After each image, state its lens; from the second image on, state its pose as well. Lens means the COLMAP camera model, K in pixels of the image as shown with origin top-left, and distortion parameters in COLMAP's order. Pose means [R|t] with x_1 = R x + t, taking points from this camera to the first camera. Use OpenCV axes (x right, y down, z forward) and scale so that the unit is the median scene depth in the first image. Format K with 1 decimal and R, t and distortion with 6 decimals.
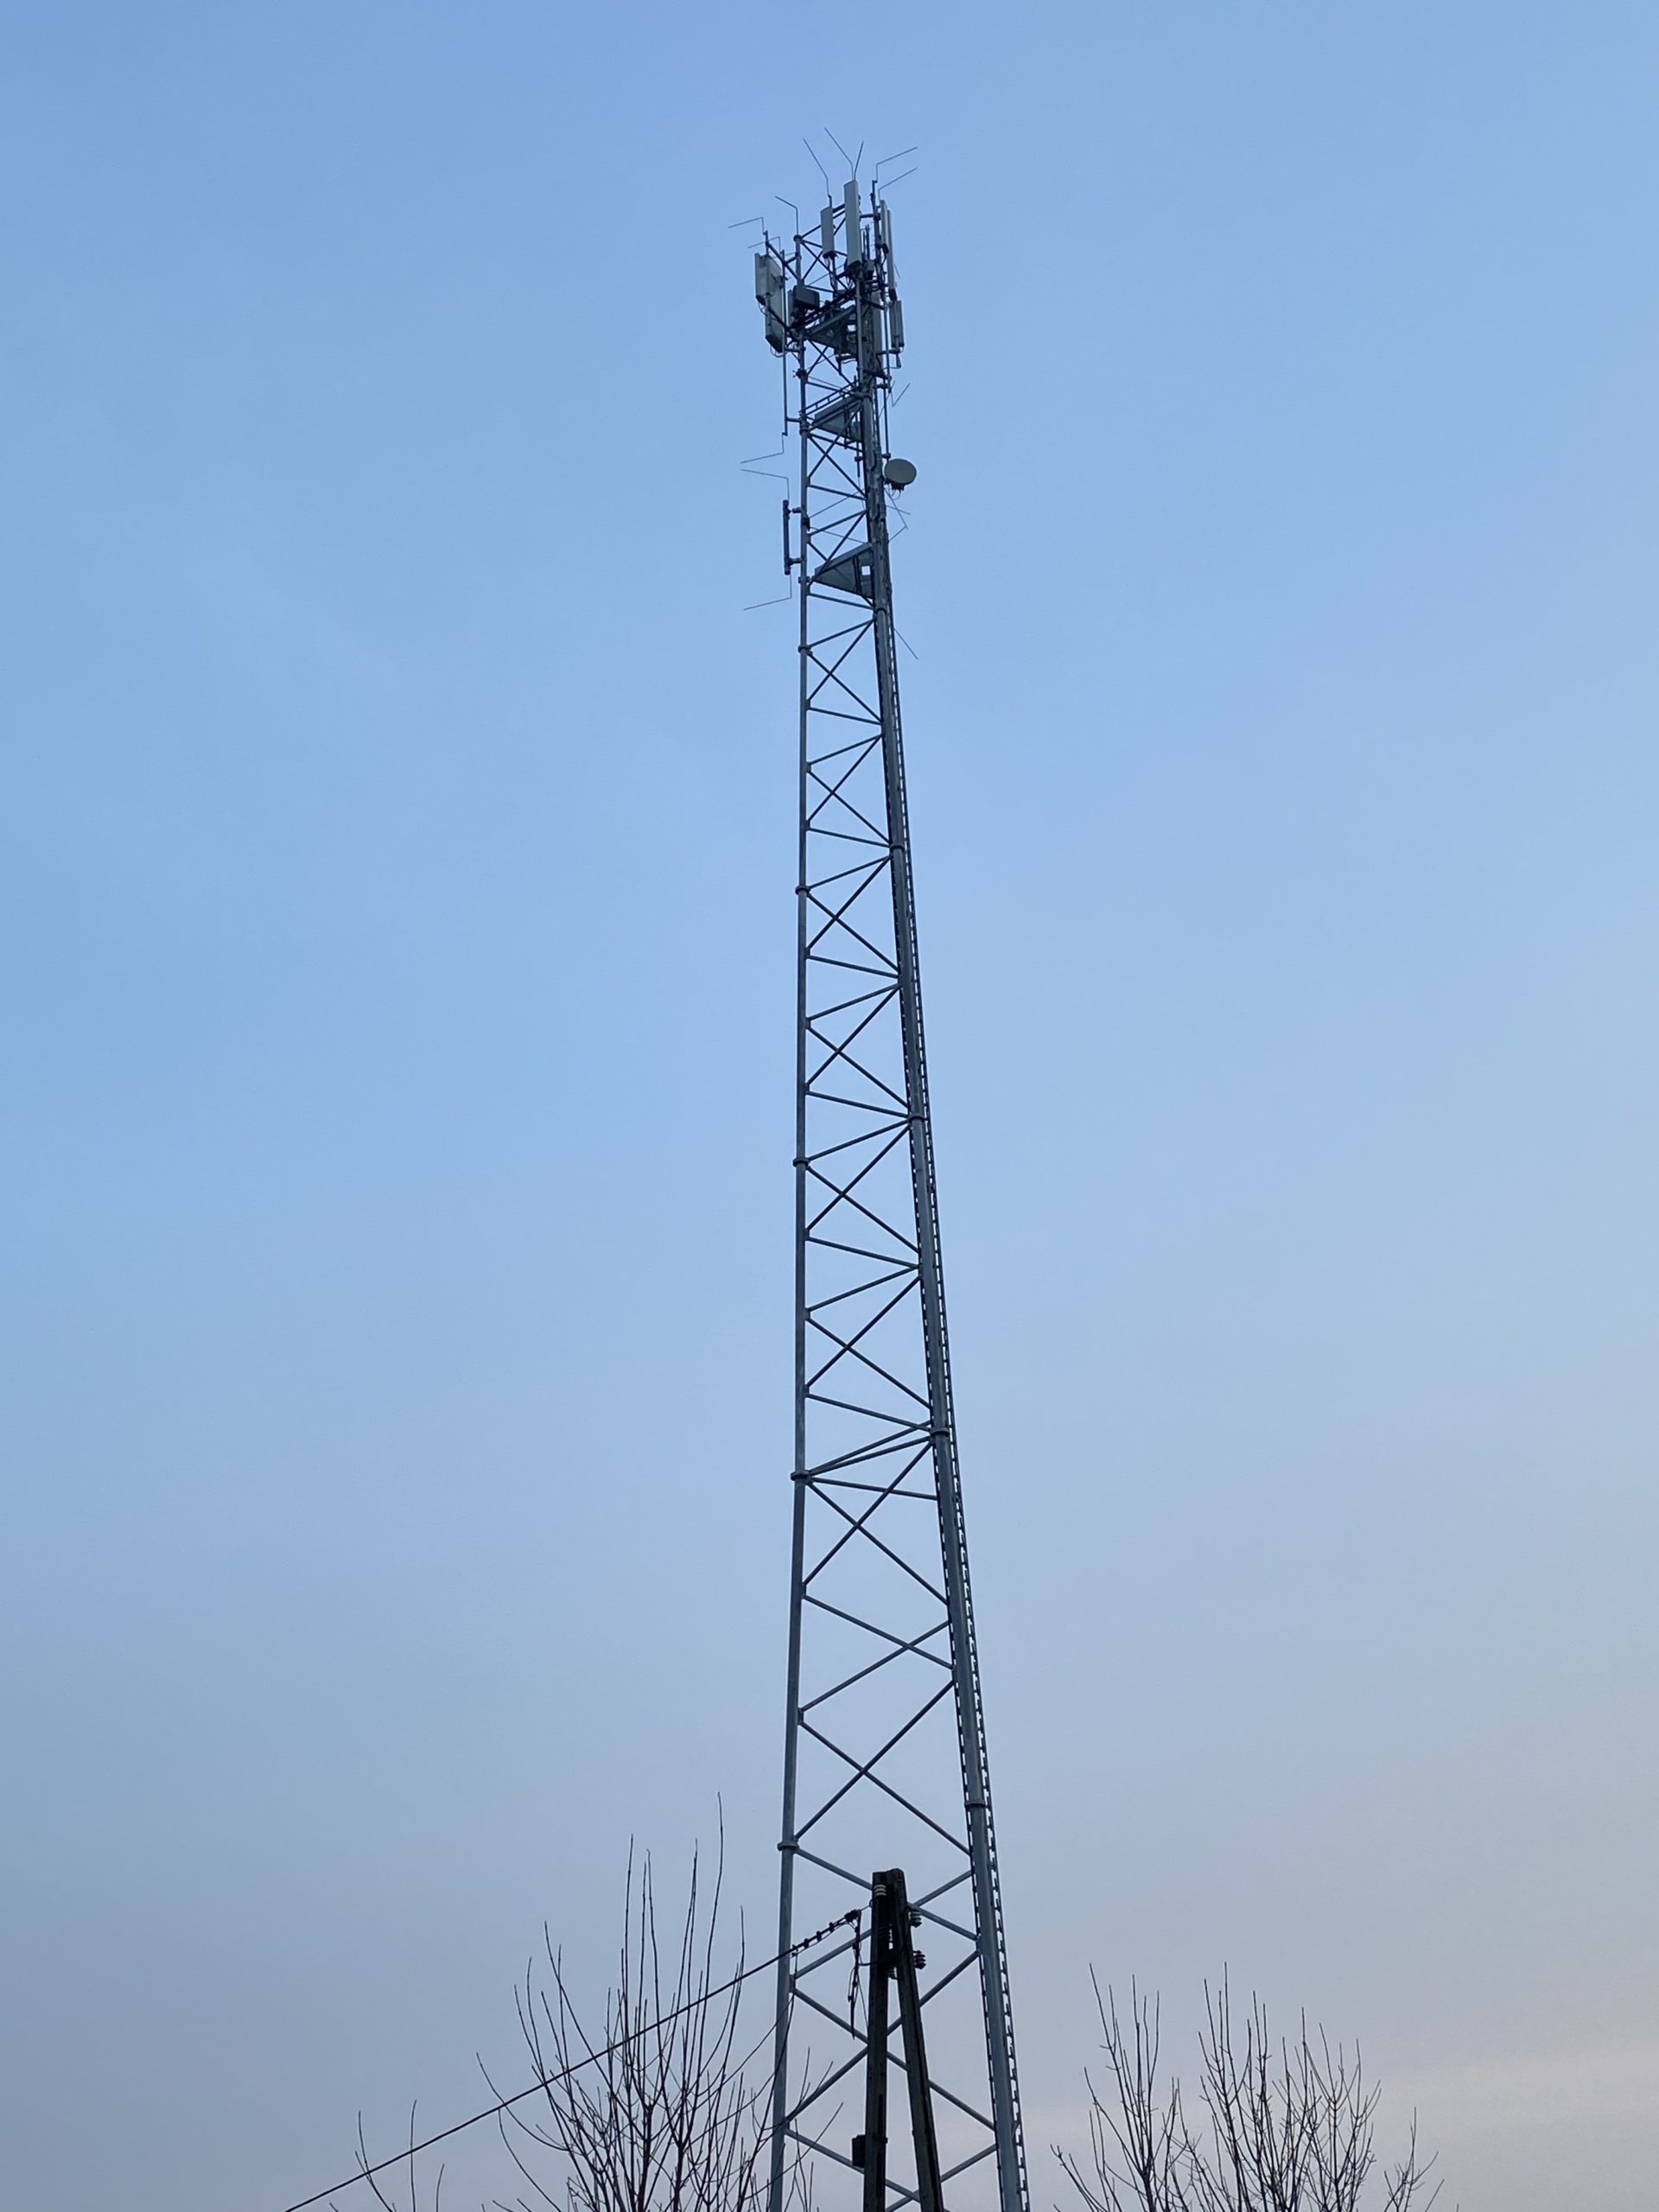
lens RADIAL K [[2582.7, 0, 830.8], [0, 2582.7, 1124.2], [0, 0, 1]] dist [0.047636, 0.000000]
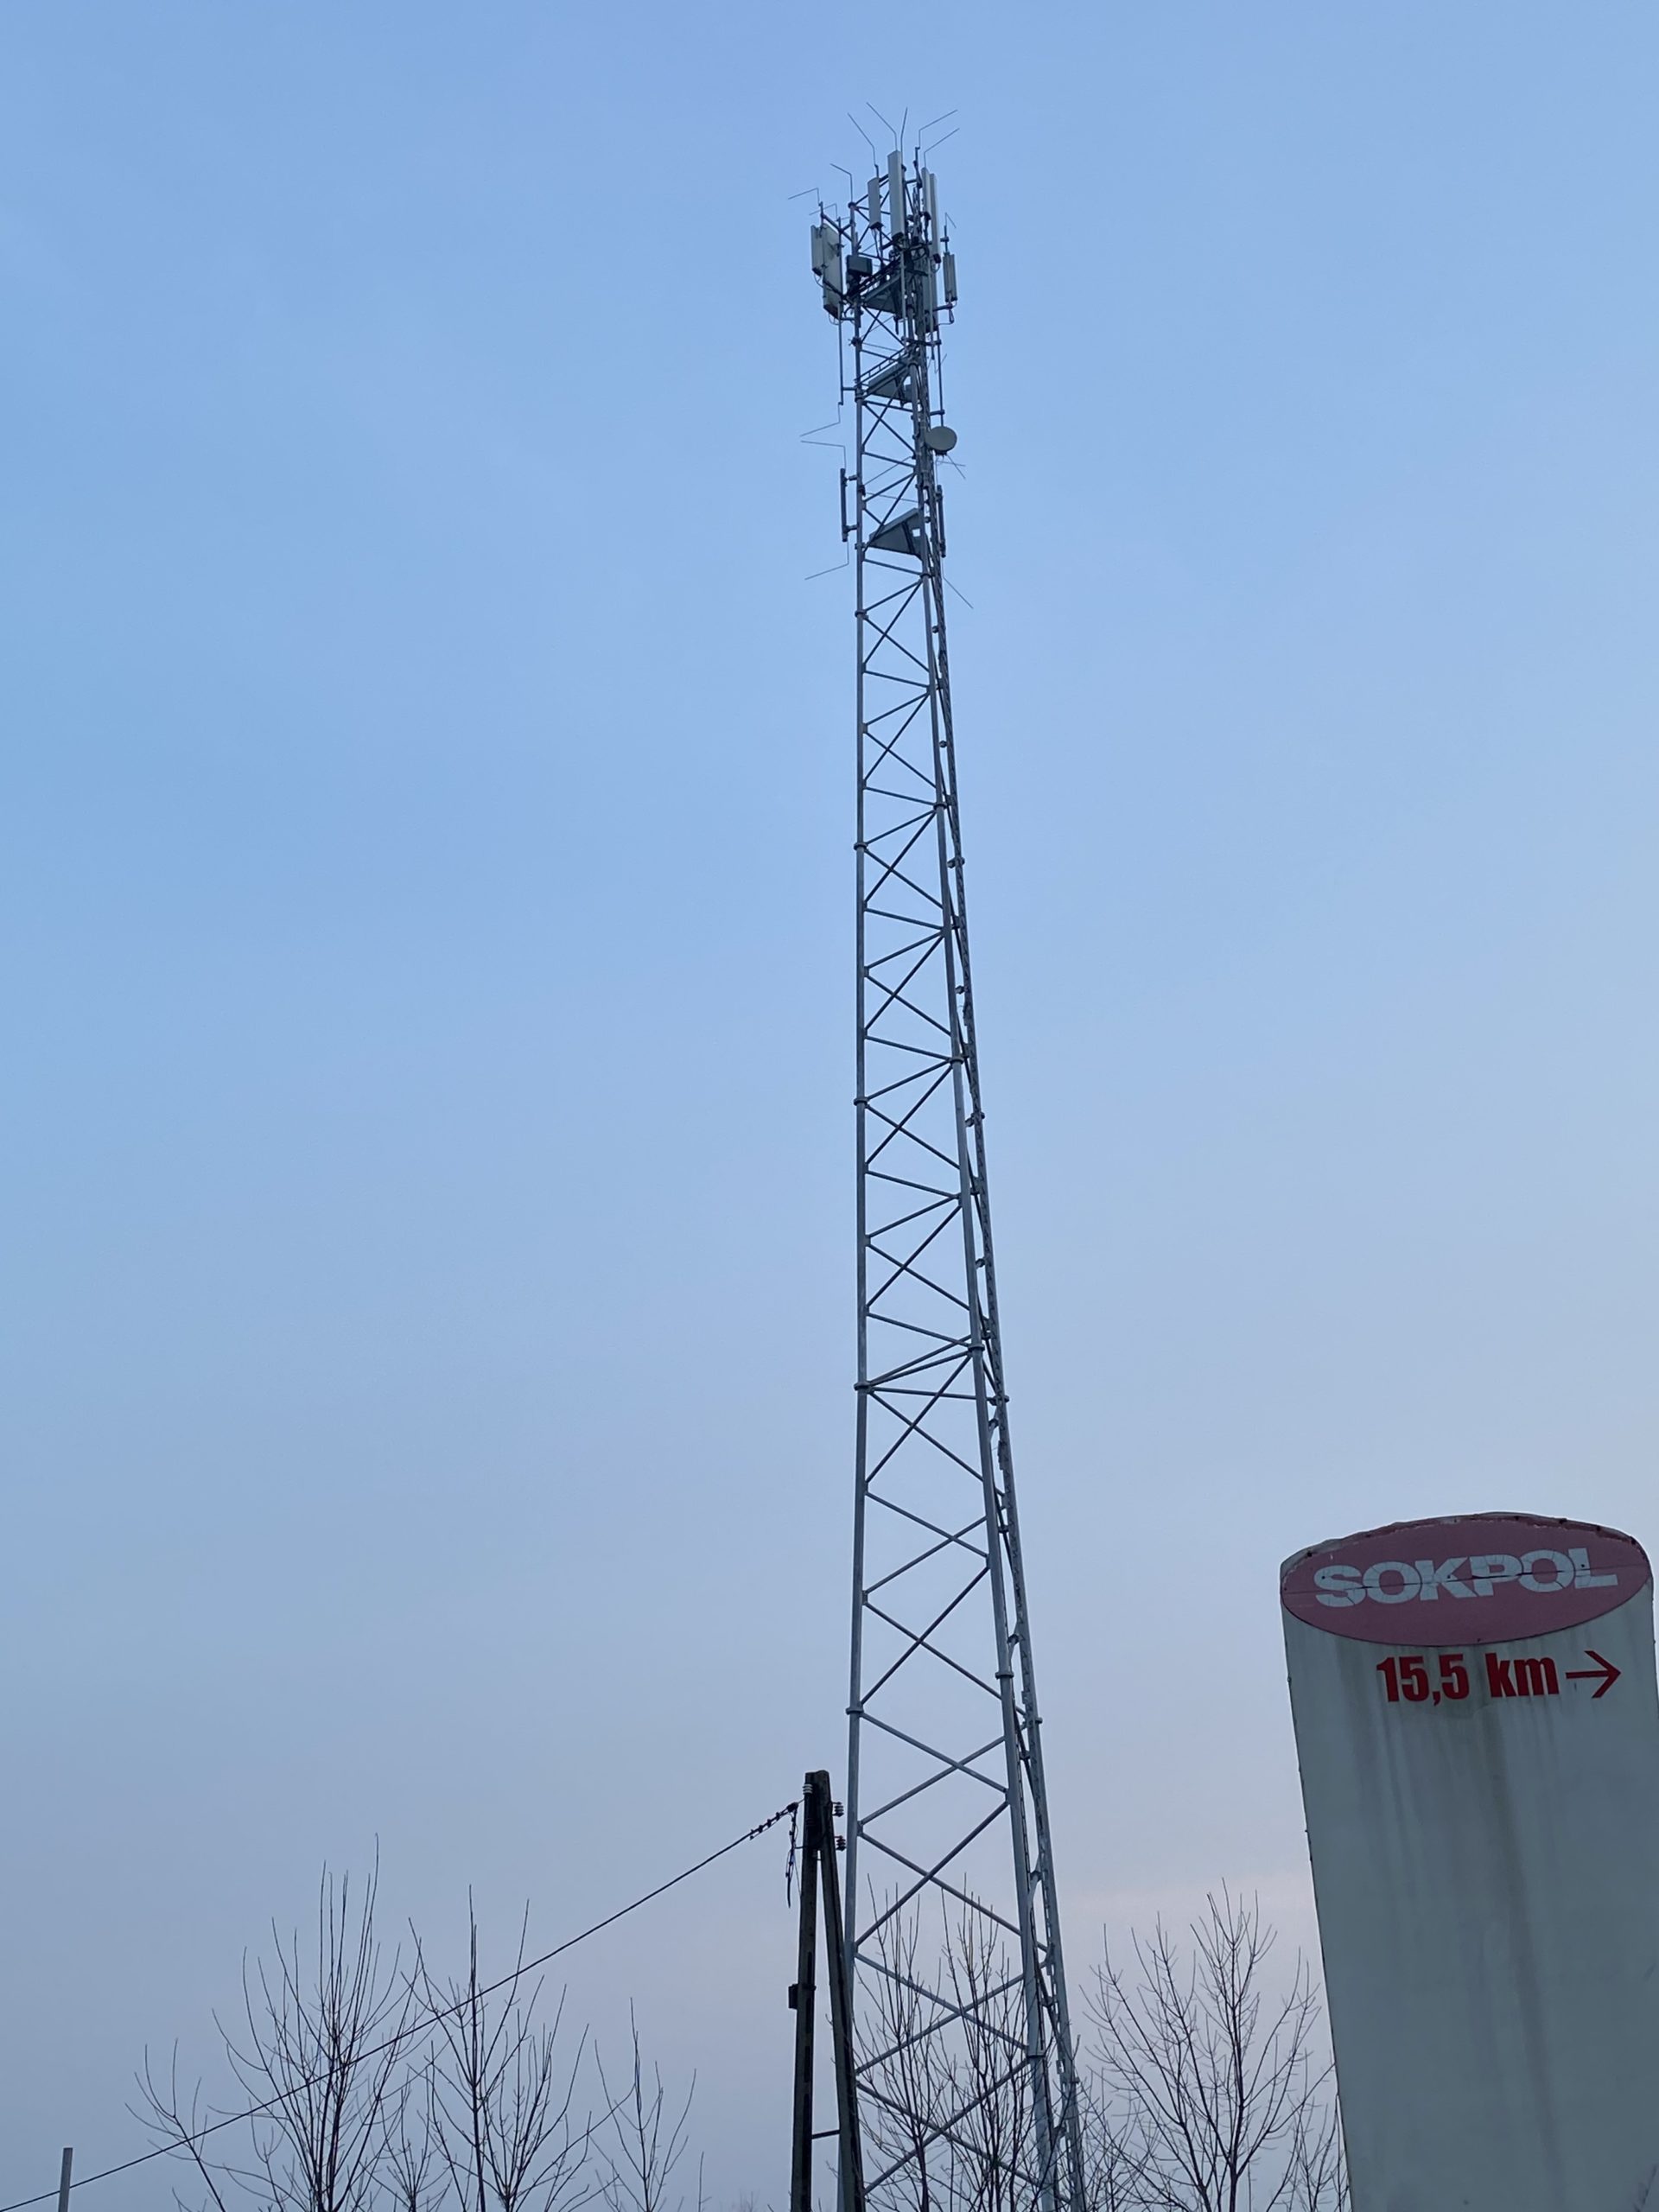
lens RADIAL K [[2582.7, 0, 830.3], [0, 2582.7, 1113.1], [0, 0, 1]] dist [0.047636, 0.000000]
pose [[0.992163, -0.050837, -0.114143, 0.093903], [0.059571, 0.995443, 0.074462, -0.058630], [0.109838, -0.080678, 0.990670, -0.098831]]
